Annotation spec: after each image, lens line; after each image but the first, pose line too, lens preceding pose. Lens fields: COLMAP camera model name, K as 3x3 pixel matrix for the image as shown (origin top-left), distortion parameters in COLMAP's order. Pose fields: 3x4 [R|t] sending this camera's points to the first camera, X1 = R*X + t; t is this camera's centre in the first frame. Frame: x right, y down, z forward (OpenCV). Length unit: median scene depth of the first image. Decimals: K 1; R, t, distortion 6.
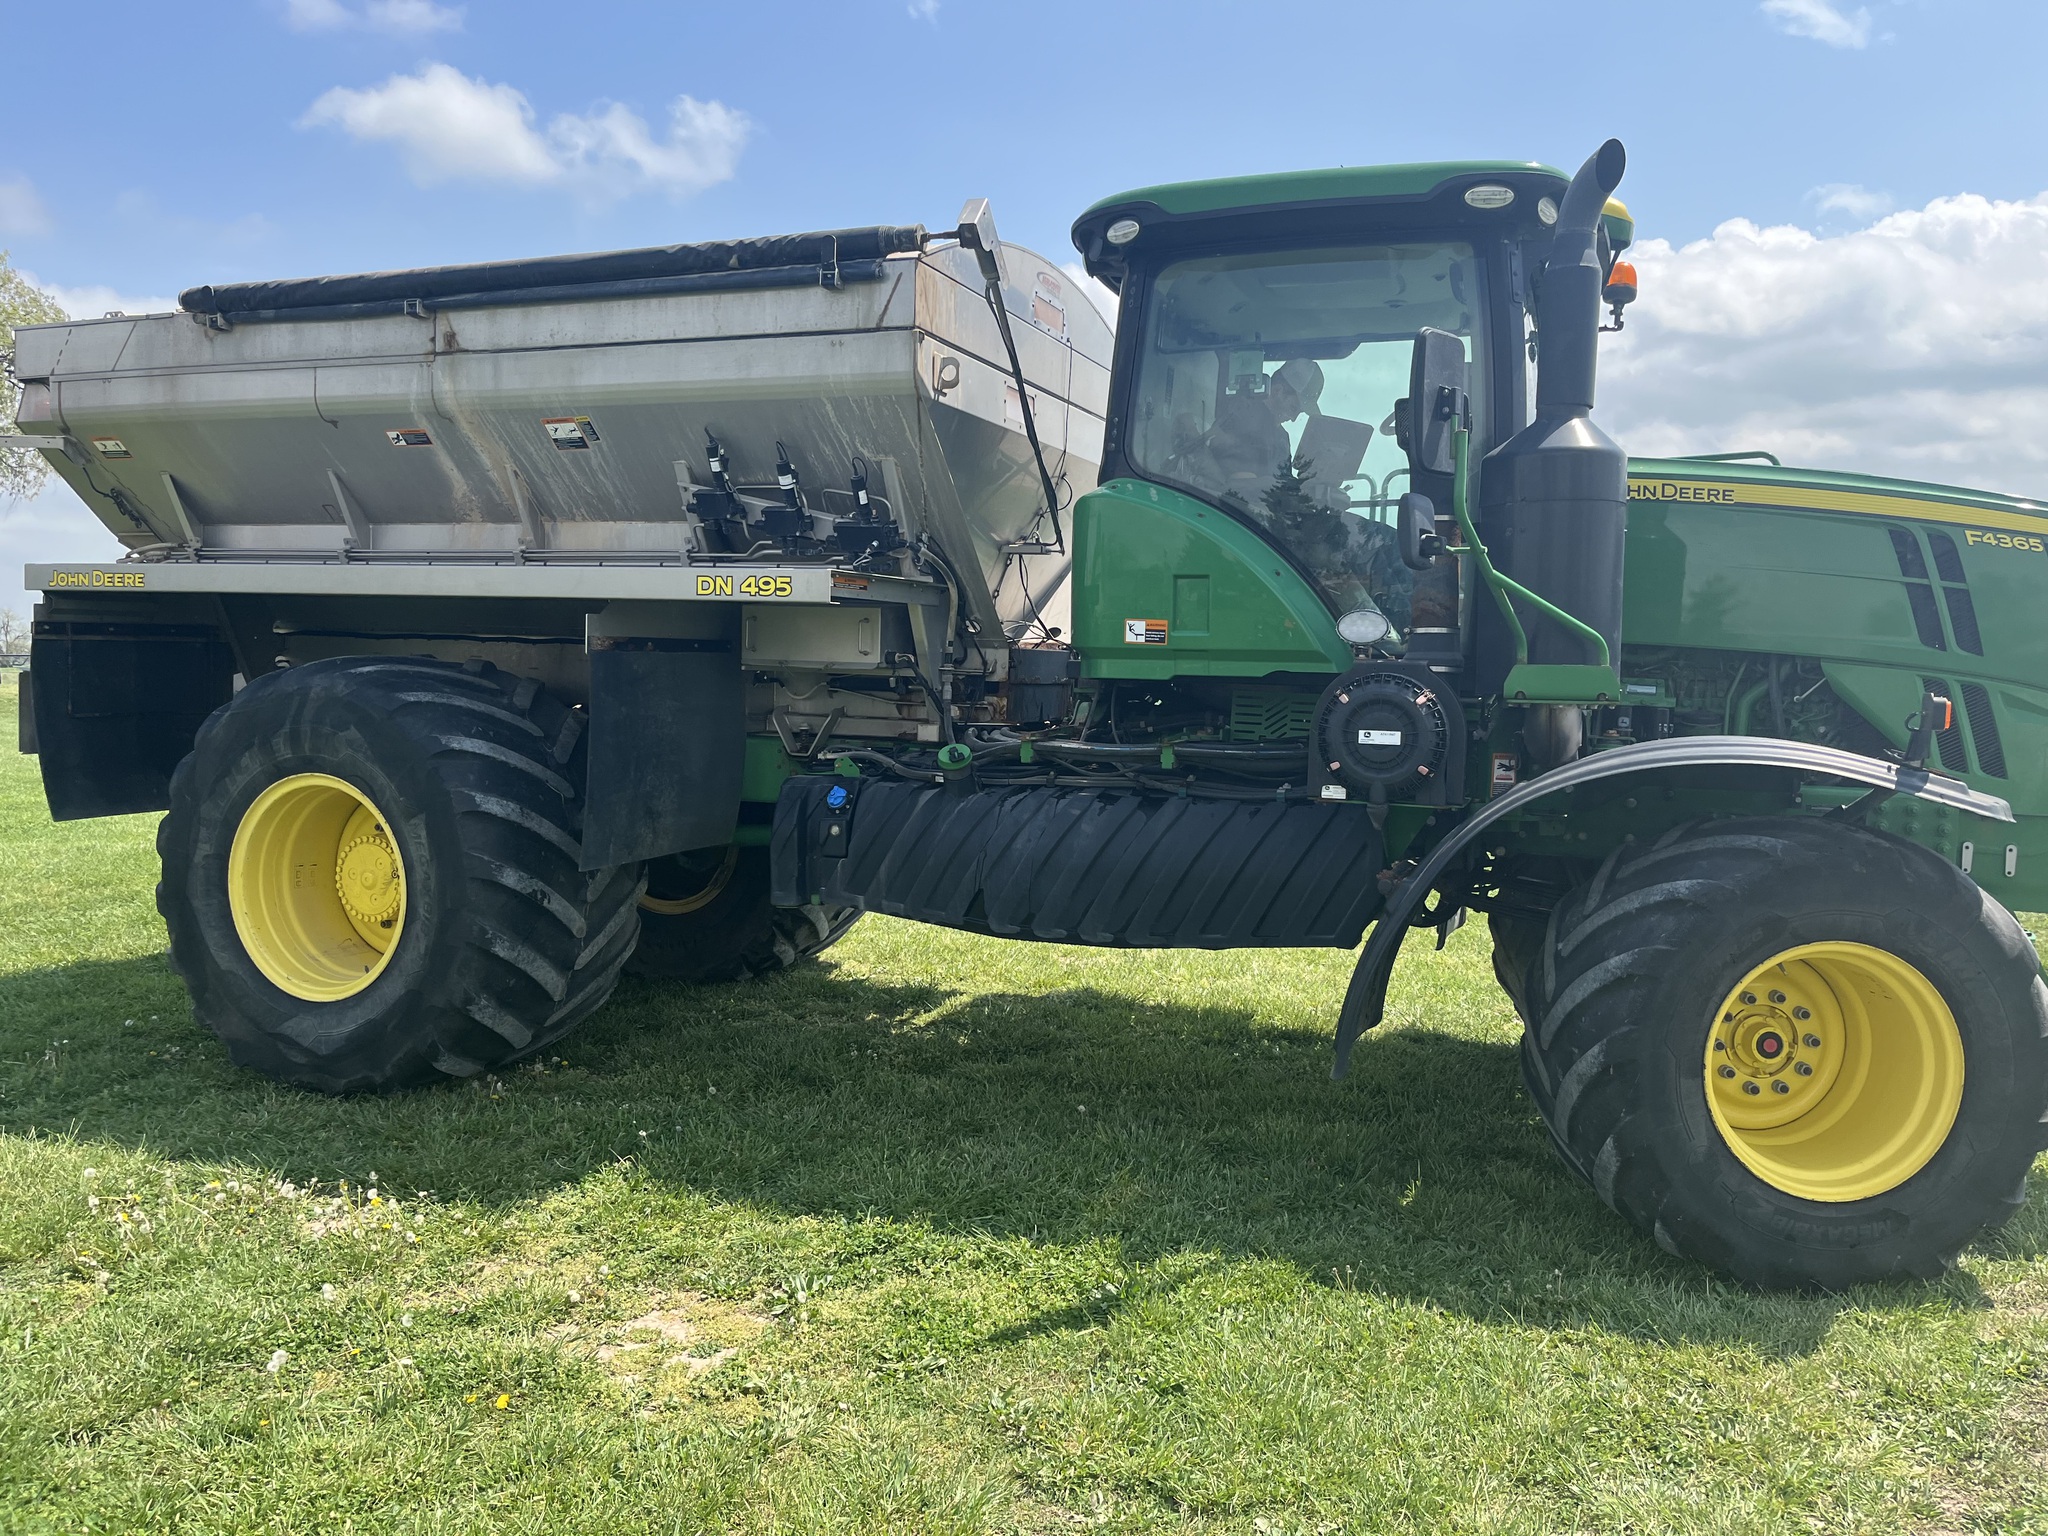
lens RADIAL K [[1543.1, 0, 1046.8], [0, 1543.1, 737.9], [0, 0, 1]] dist [0.061371, -0.078935]
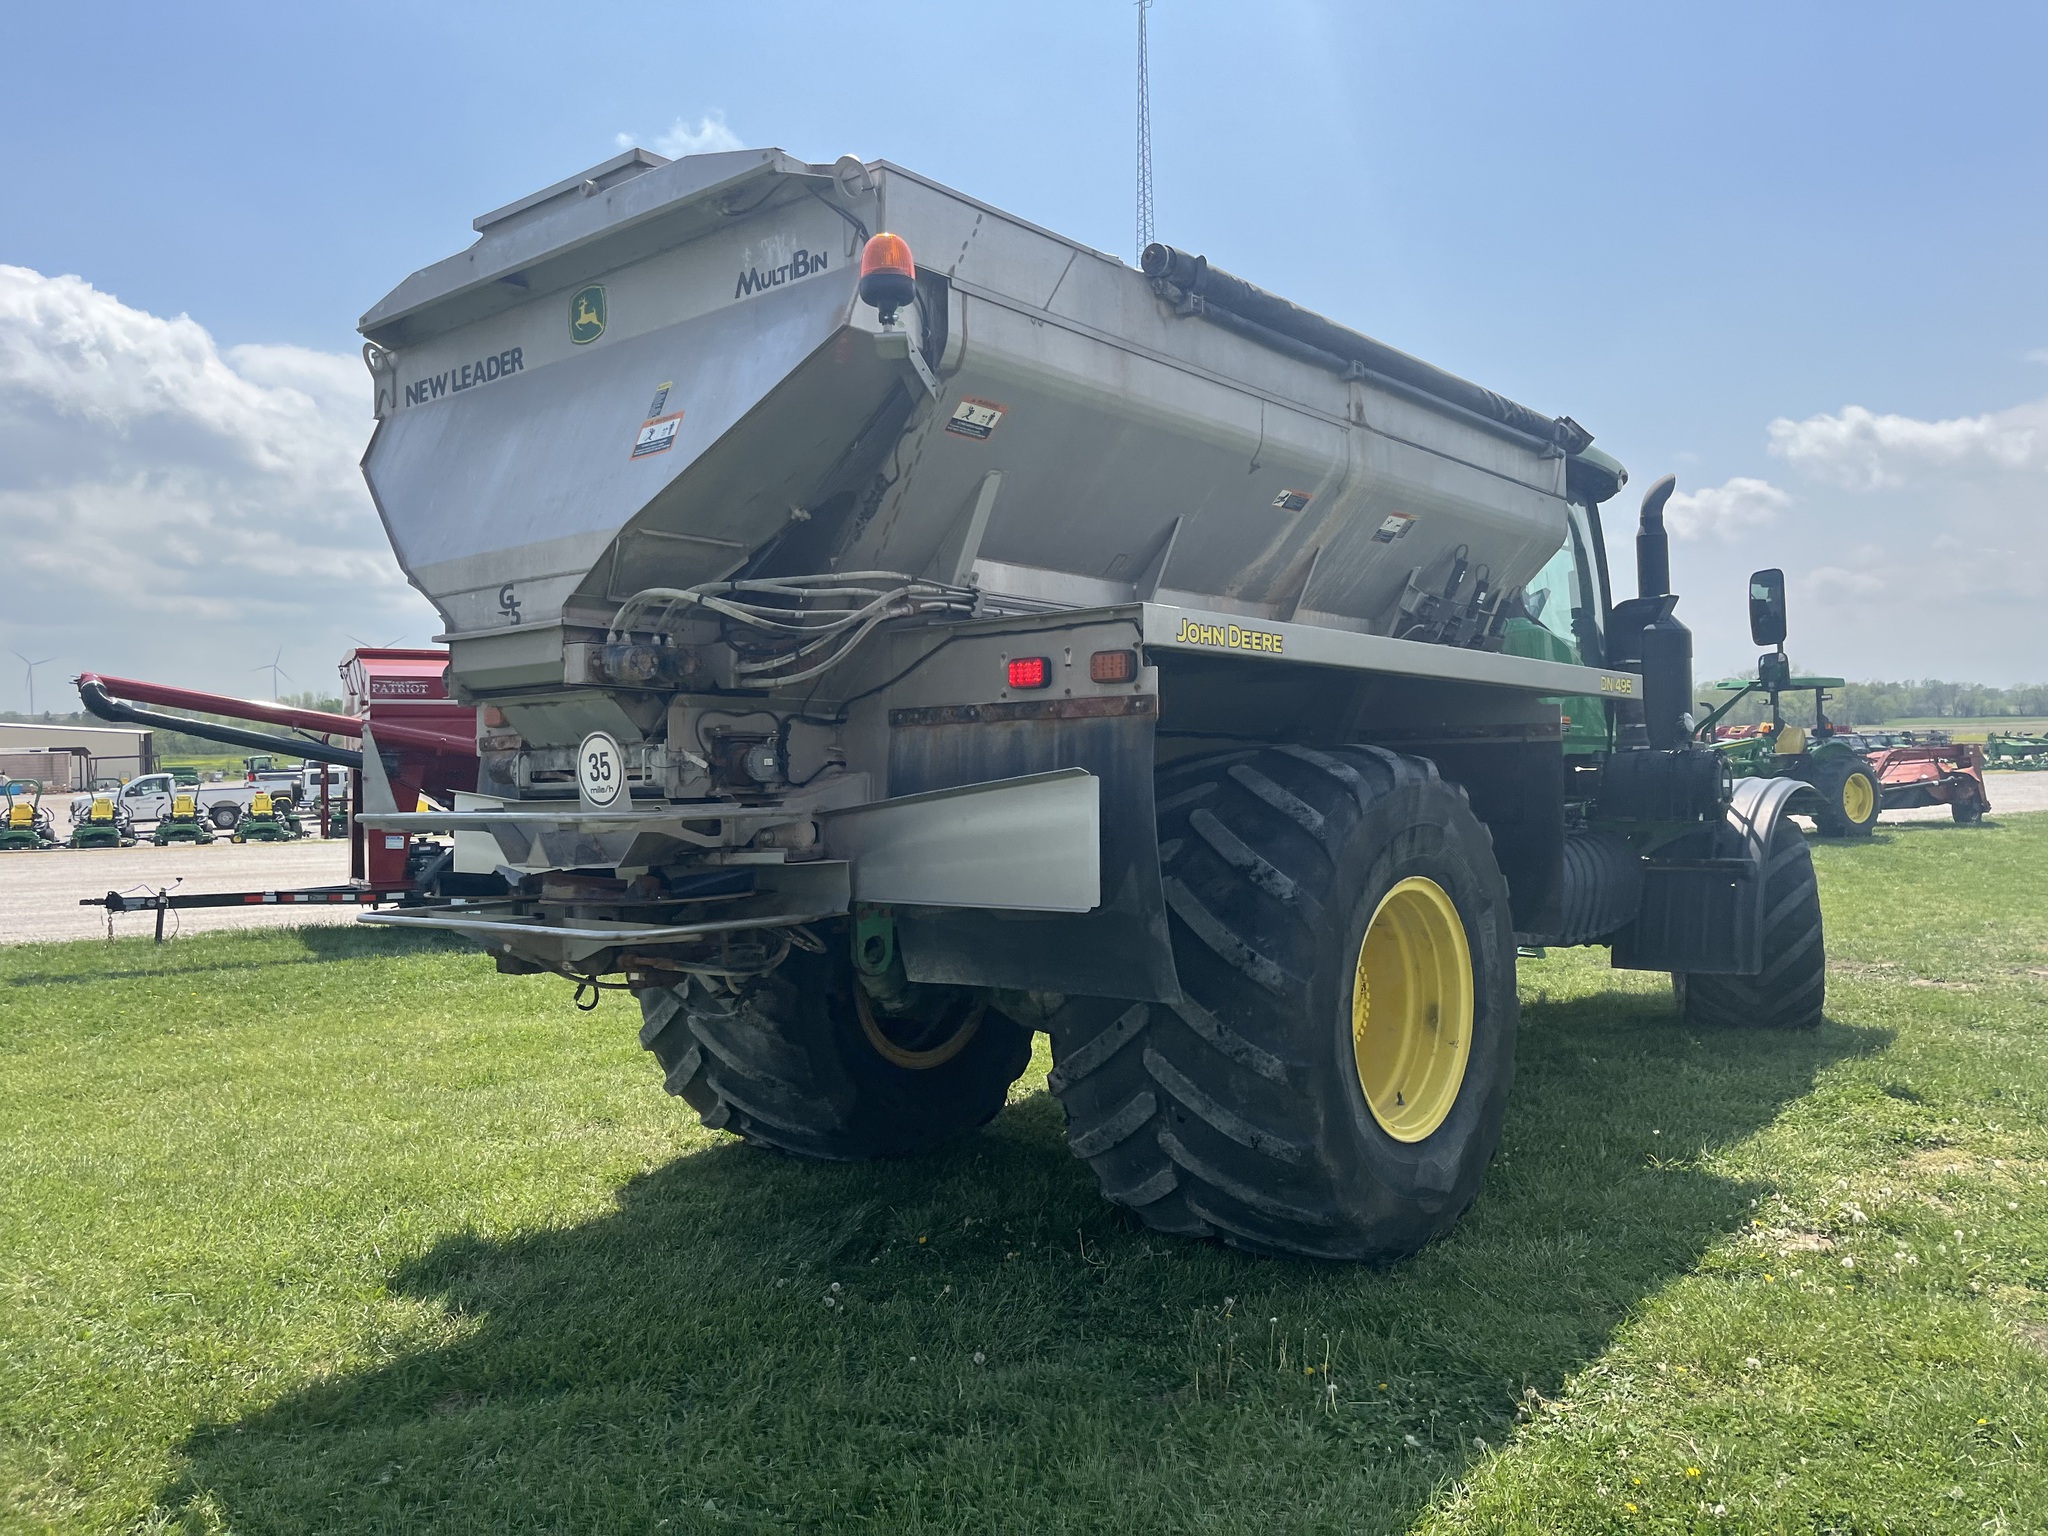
lens RADIAL K [[1543.1, 0, 1044.7], [0, 1543.1, 752.2], [0, 0, 1]] dist [0.061371, -0.078935]
pose [[0.315679, -0.005258, 0.948851, -1.415173], [0.068100, 0.997531, -0.017129, -0.048628], [-0.946419, 0.070024, 0.315258, 0.948384]]
